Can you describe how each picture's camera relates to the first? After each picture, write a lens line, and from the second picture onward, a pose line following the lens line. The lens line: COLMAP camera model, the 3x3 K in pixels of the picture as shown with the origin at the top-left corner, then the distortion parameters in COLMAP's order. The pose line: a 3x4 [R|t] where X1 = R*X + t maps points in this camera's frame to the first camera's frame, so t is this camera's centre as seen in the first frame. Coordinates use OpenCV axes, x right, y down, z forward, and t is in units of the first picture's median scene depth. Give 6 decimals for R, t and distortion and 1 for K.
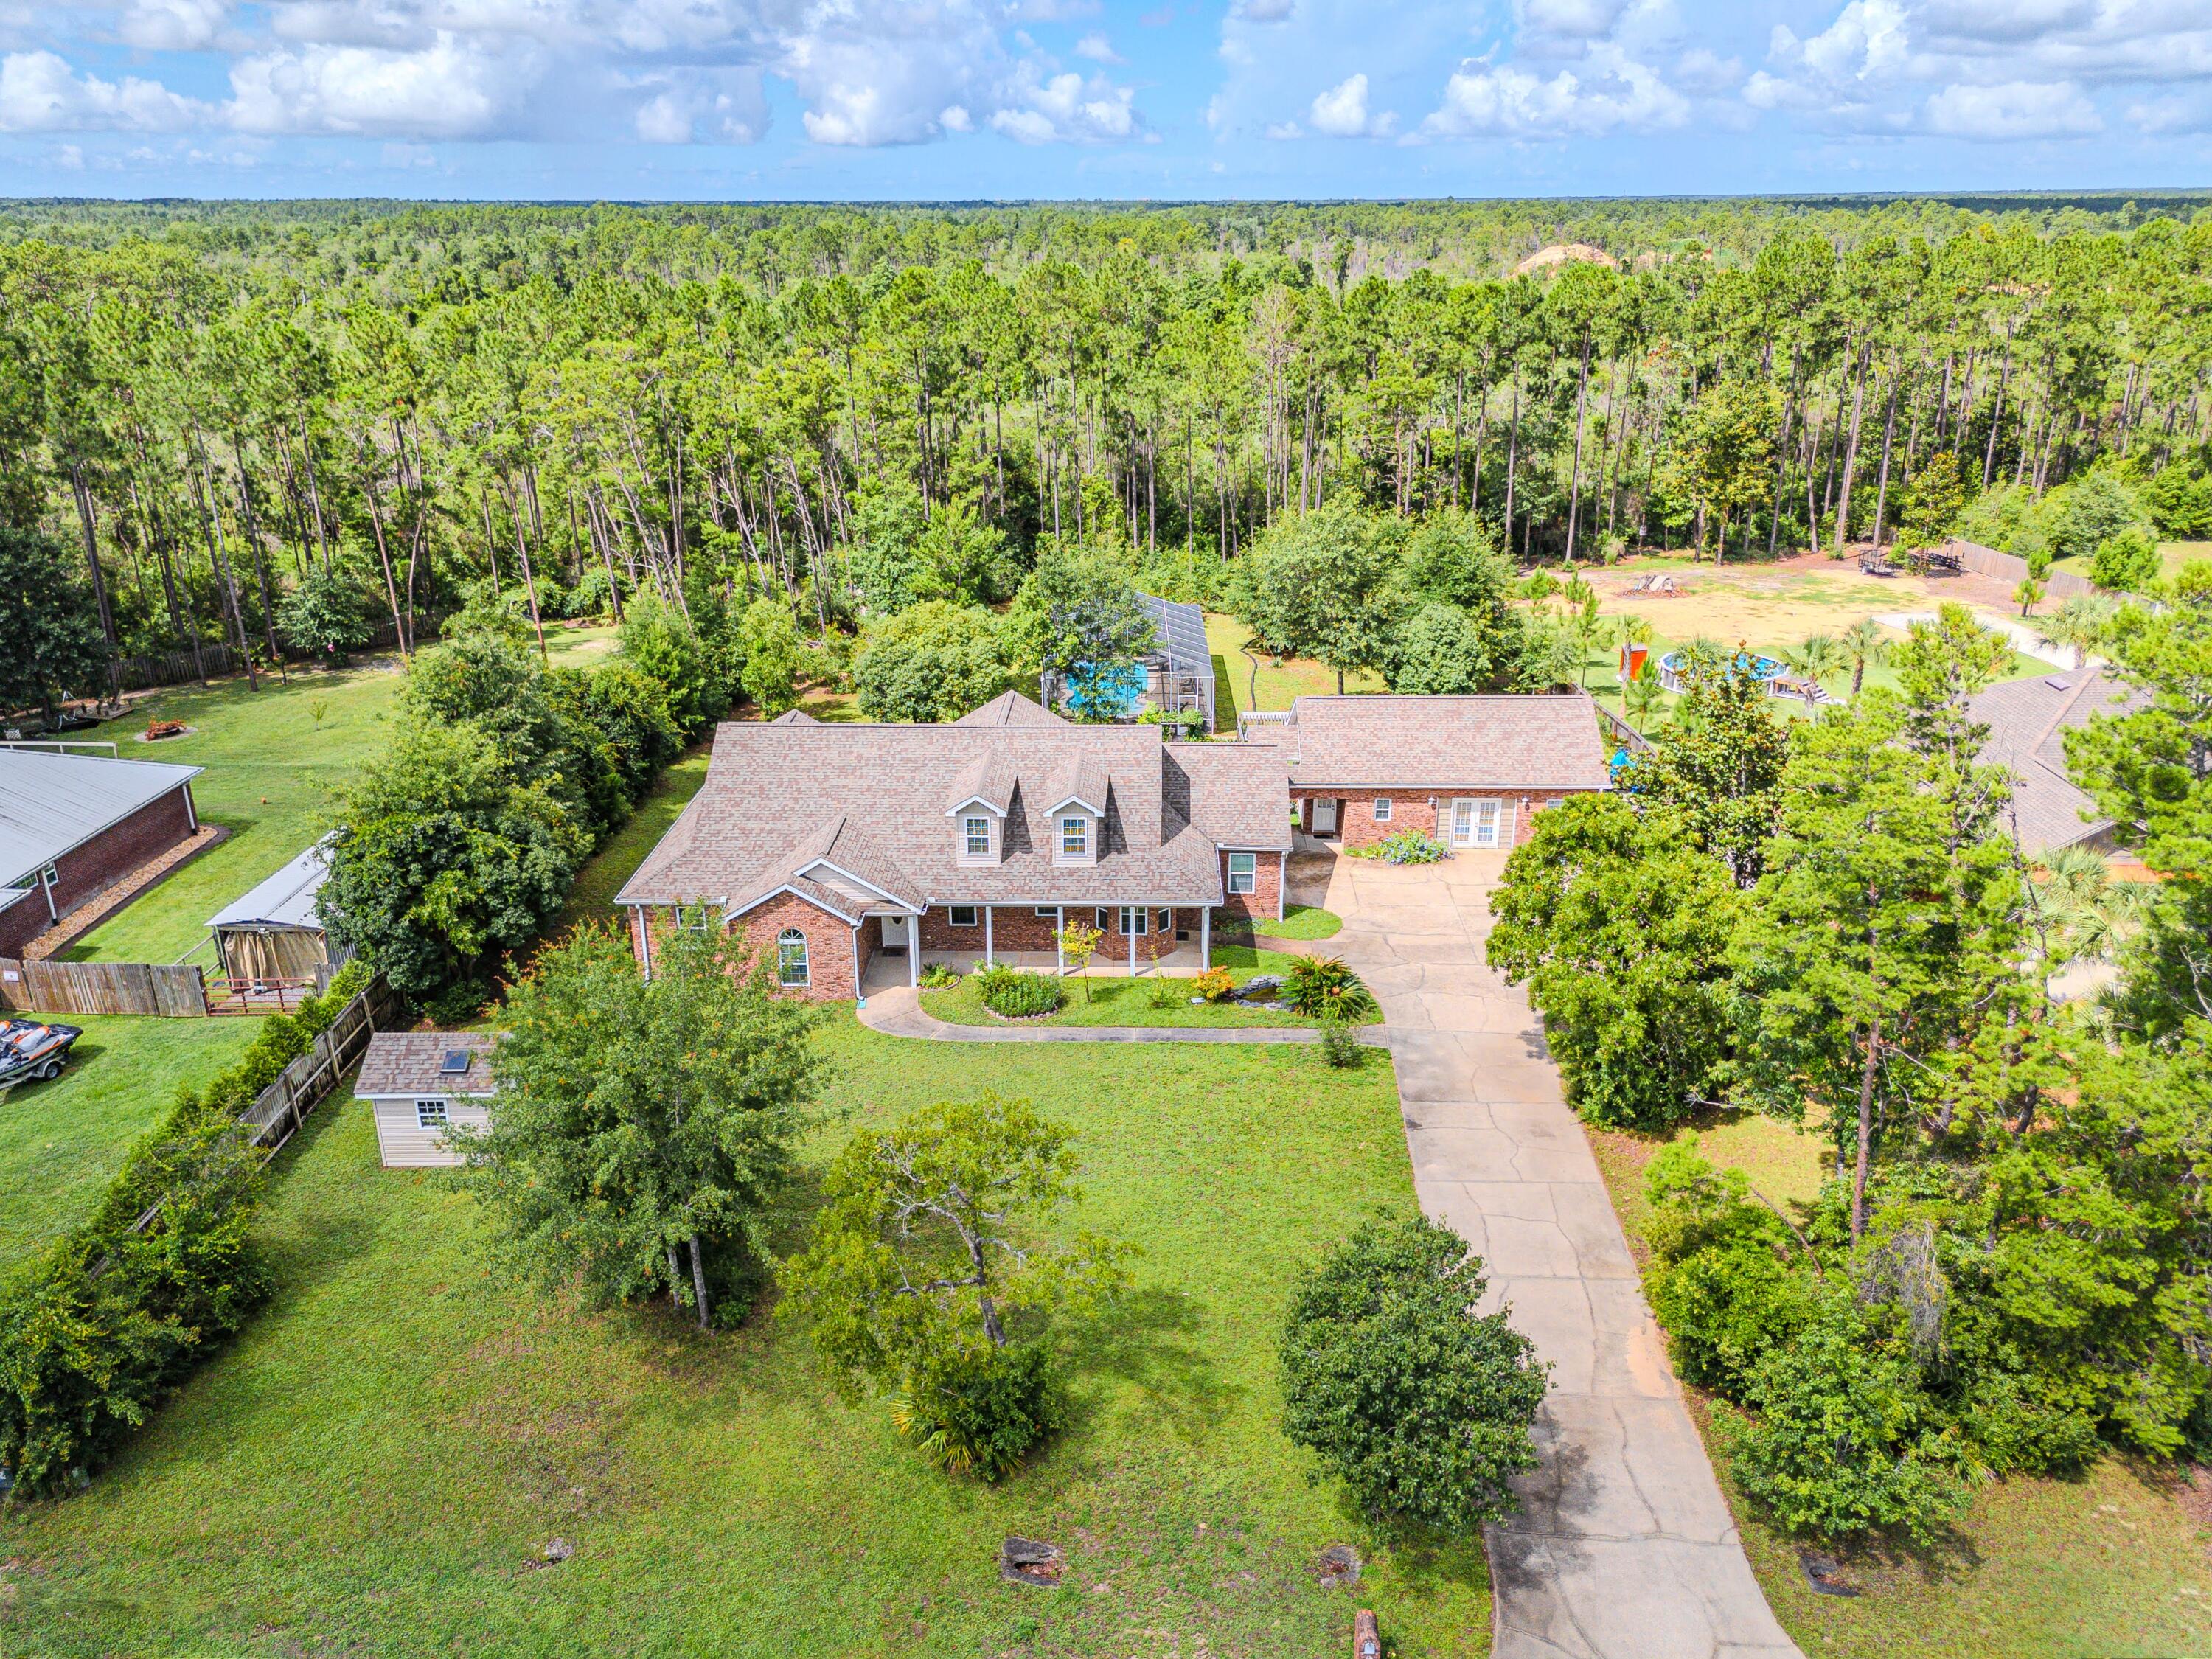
lens RADIAL K [[1695.7, 0, 1112.8], [0, 1695.7, 836.5], [0, 0, 1]] dist [0.067968, -0.070039]
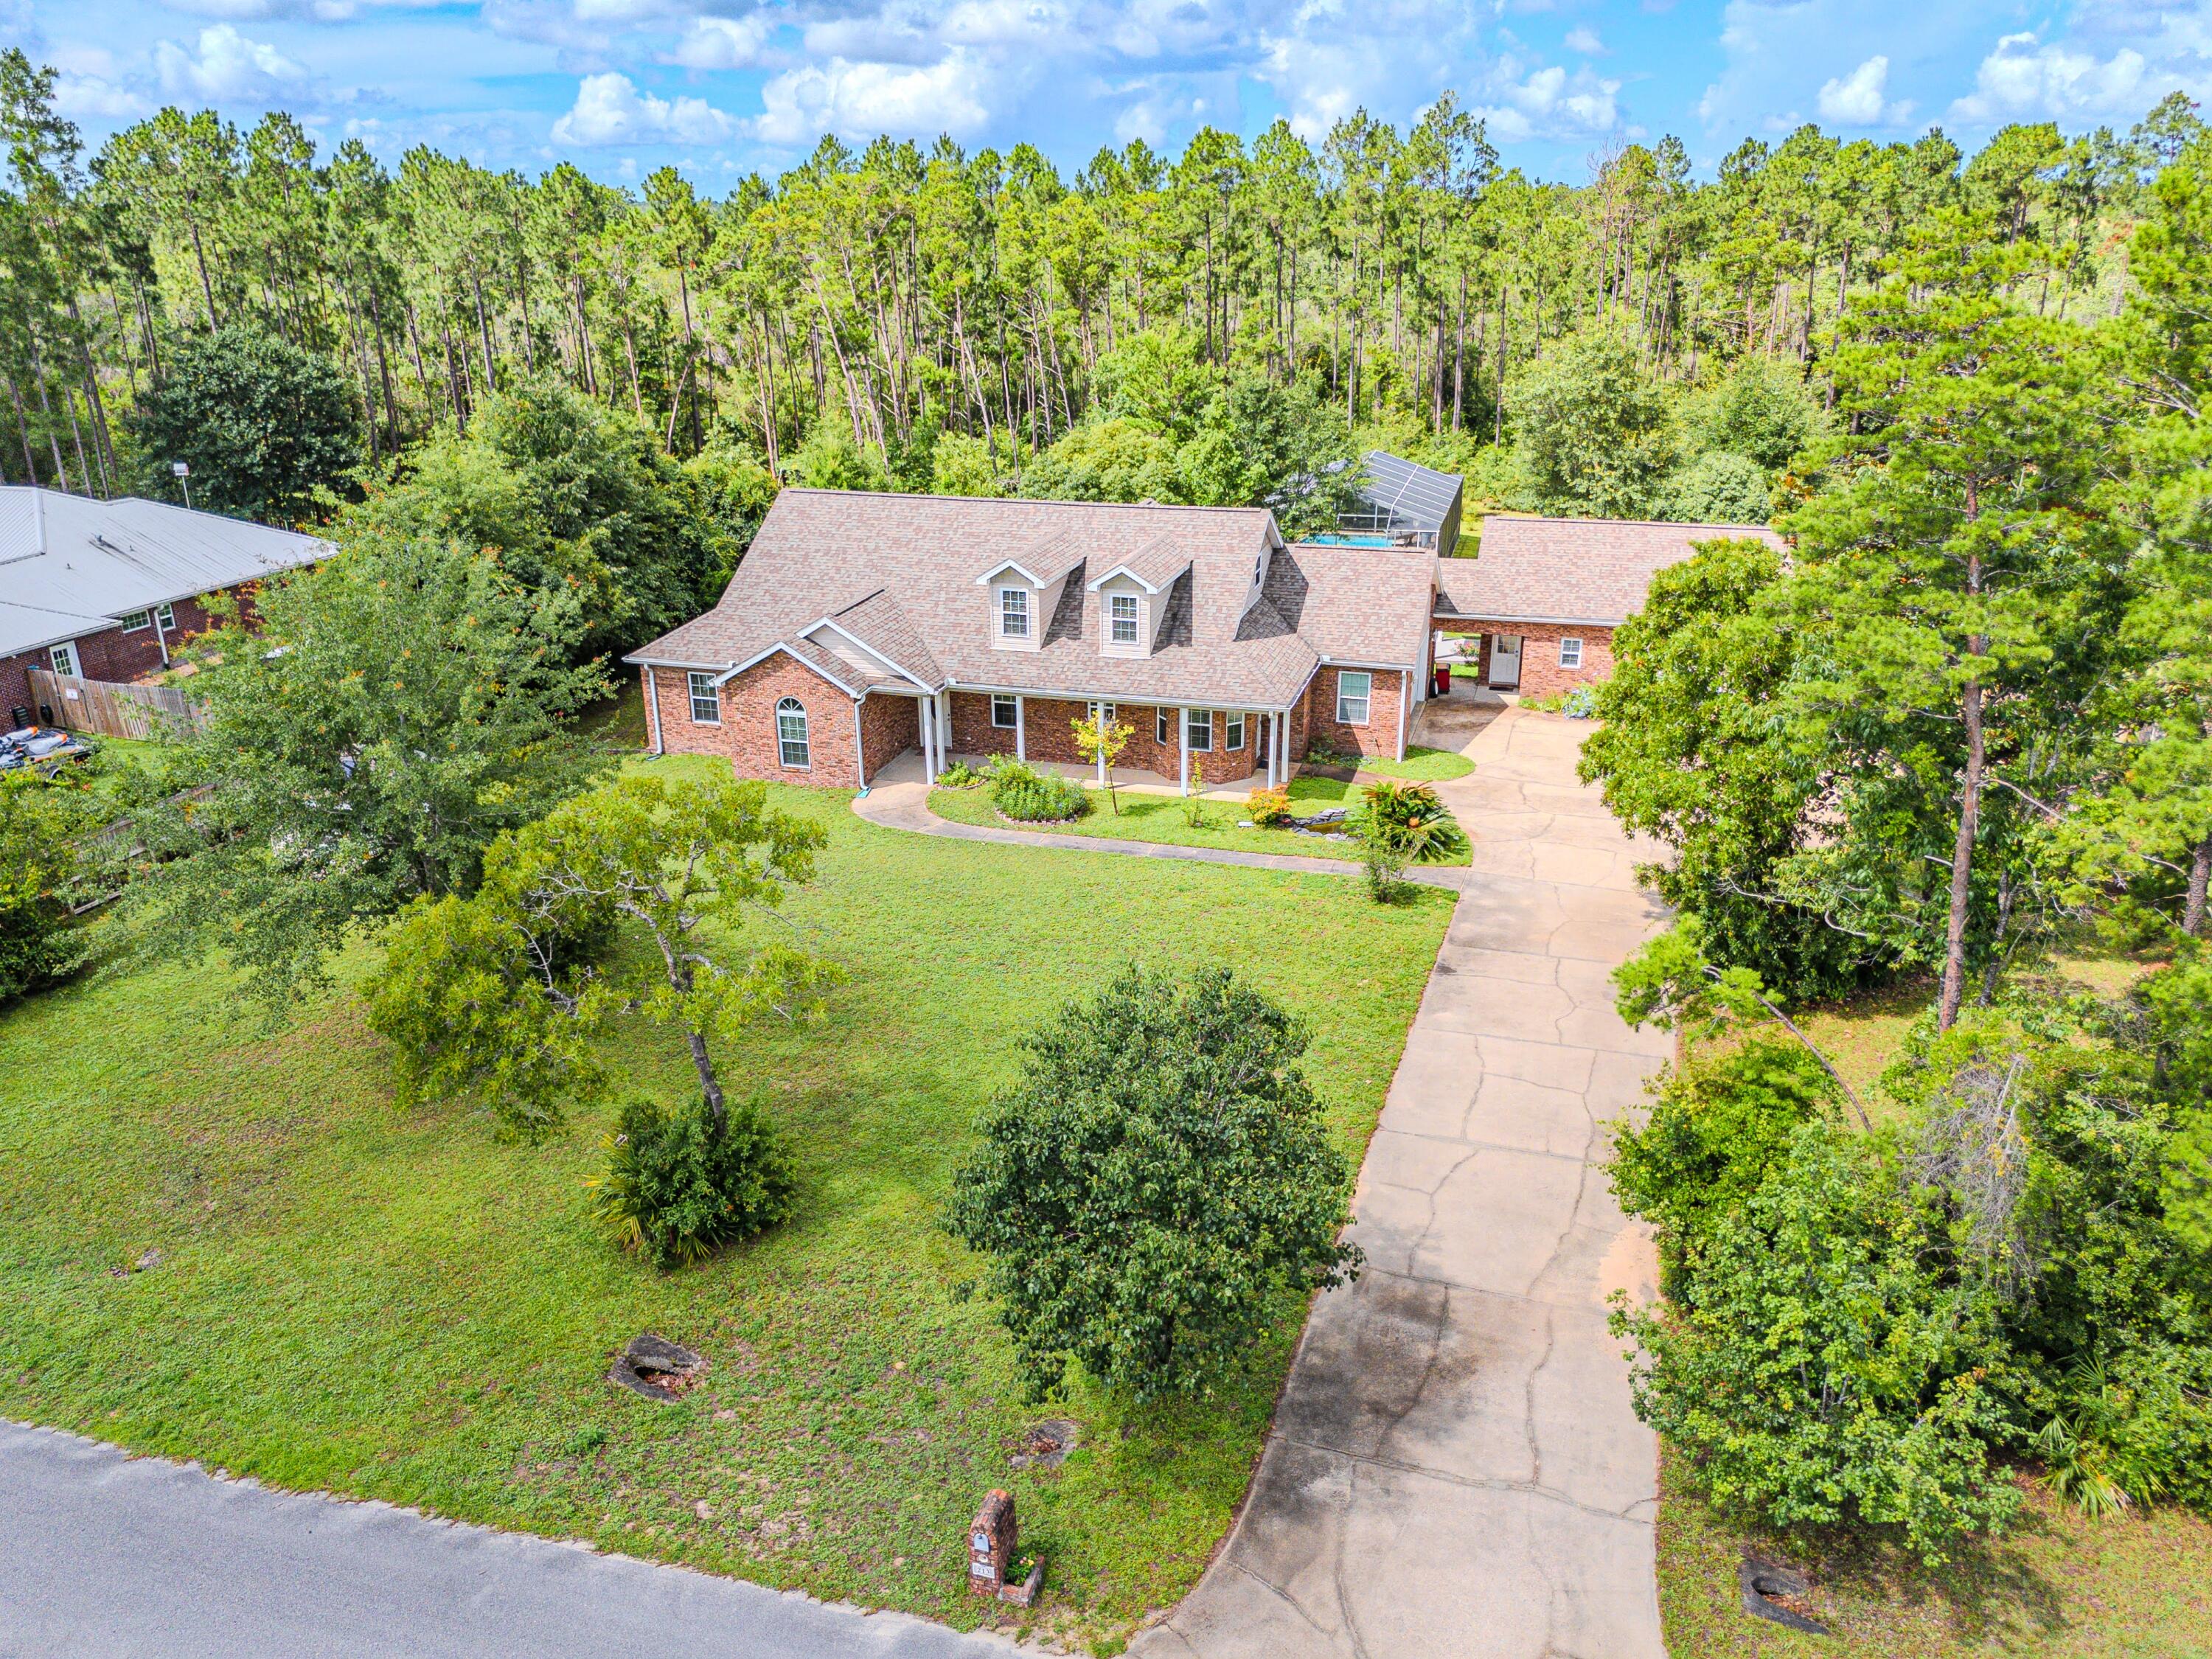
lens RADIAL K [[1695.7, 0, 1090.7], [0, 1695.7, 833.6], [0, 0, 1]] dist [0.067968, -0.070039]
pose [[0.964065, 0.089389, -0.250177, 0.176847], [-0.090789, 0.995852, 0.005964, 0.100566], [0.249672, 0.016963, 0.968182, 0.190281]]
